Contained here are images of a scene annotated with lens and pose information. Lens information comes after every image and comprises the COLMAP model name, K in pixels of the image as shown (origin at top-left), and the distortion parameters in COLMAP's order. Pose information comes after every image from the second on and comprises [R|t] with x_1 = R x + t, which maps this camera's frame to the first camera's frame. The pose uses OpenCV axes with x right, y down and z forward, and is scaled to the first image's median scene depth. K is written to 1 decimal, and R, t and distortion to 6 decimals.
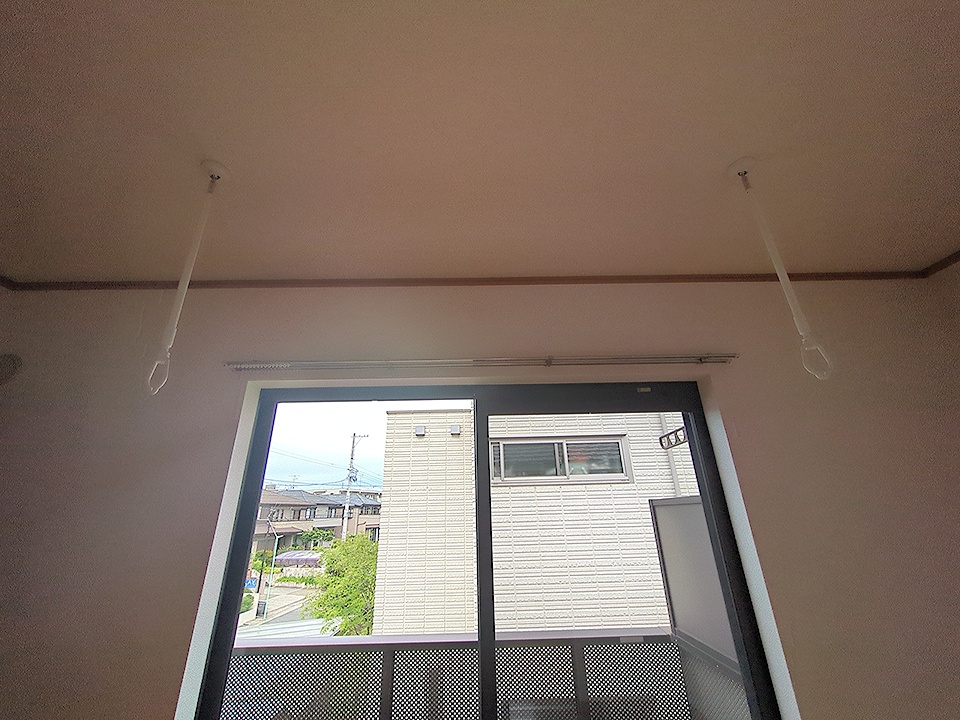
lens RADIAL K [[381.0, 0, 480.0], [0, 381.0, 360.0], [0, 0, 1]] dist [-0.001795, -0.000034]
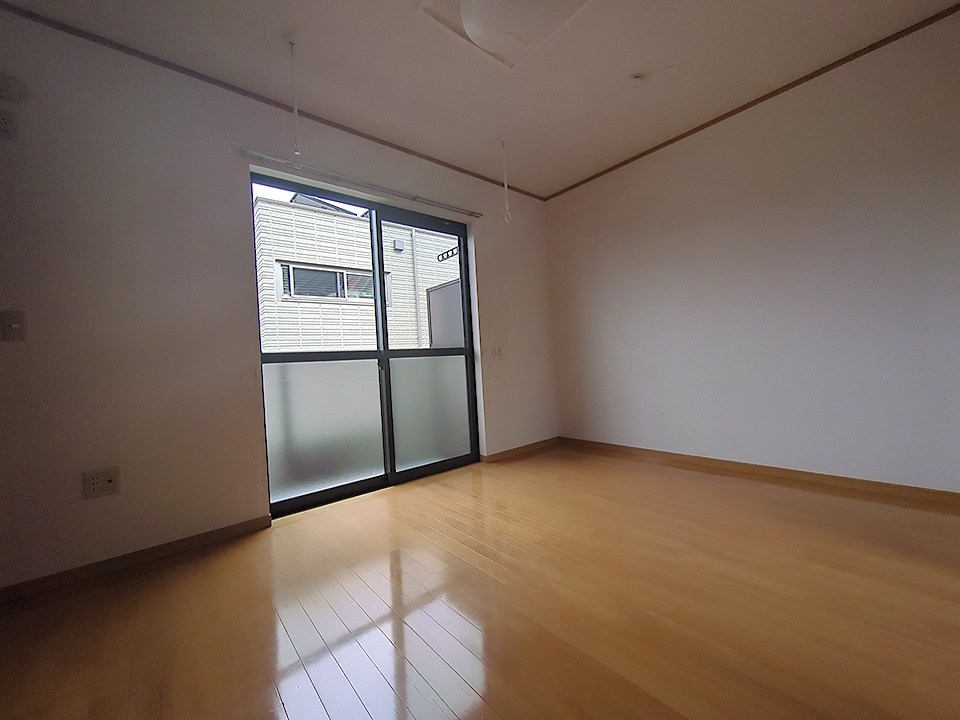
lens RADIAL K [[381.0, 0, 480.0], [0, 381.0, 360.0], [0, 0, 1]] dist [-0.001795, -0.000034]
pose [[0.767795, -0.018210, 0.640437, -0.169991], [-0.201922, 0.941778, 0.268854, 0.039252], [-0.608045, -0.335743, 0.719415, -0.193359]]
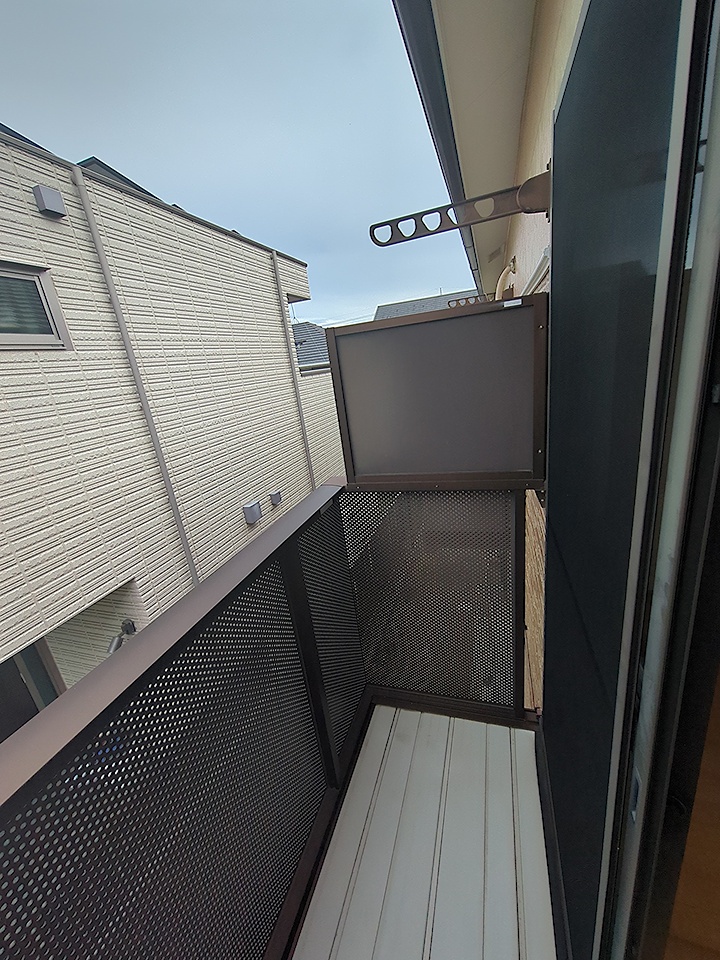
lens RADIAL K [[381.0, 0, 360.0], [0, 381.0, 480.0], [0, 0, 1]] dist [-0.001795, -0.000034]
pose [[0.317257, -0.292053, 0.902249, -0.068404], [-0.245267, 0.893760, 0.375548, 0.098715], [-0.916074, -0.340437, 0.211921, 0.206037]]
